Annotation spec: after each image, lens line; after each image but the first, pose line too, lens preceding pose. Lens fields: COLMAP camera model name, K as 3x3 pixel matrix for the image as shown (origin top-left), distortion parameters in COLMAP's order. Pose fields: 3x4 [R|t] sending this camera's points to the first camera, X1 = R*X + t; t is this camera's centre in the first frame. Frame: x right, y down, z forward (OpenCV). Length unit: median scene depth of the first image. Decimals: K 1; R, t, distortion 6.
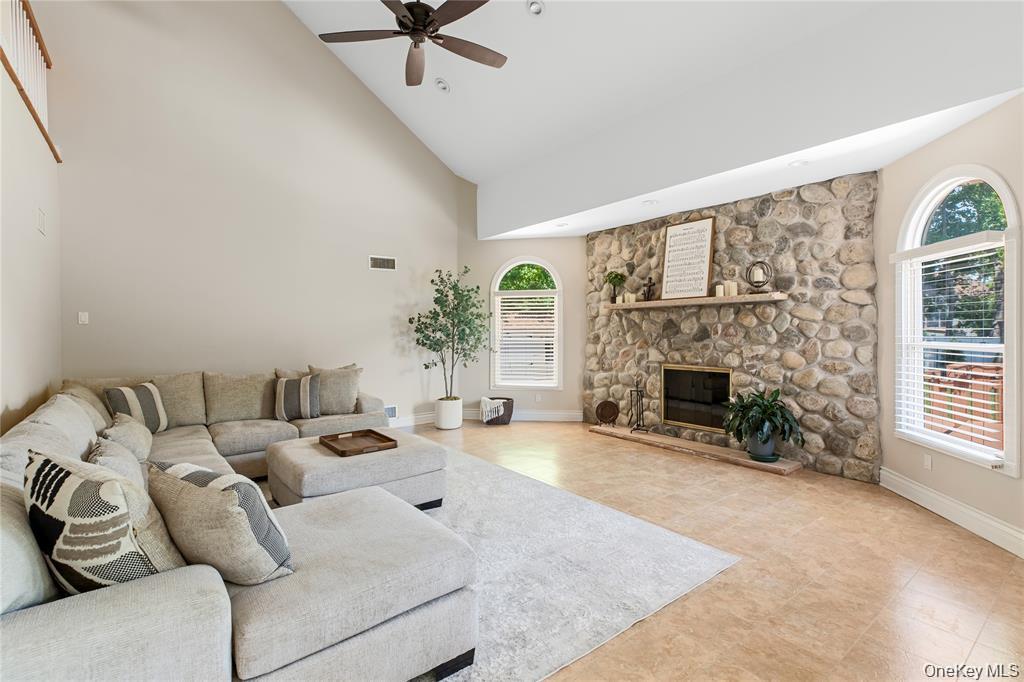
lens RADIAL K [[467.5, 0, 517.3], [0, 467.5, 335.0], [0, 0, 1]] dist [0.005106, 0.001047]
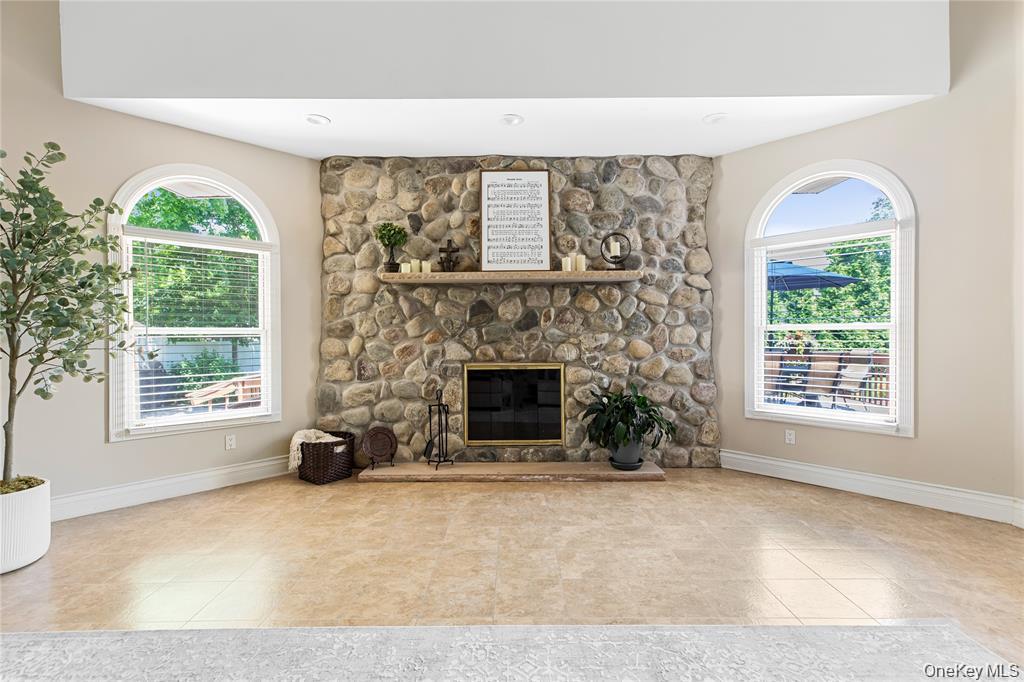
lens RADIAL K [[467.5, 0, 515.2], [0, 467.5, 340.7], [0, 0, 1]] dist [0.005106, 0.001047]
pose [[0.617831, -0.005827, 0.786289, -0.235619], [0.009185, 0.999958, 0.000193, 0.032071], [-0.786257, 0.007102, 0.617859, 0.571704]]
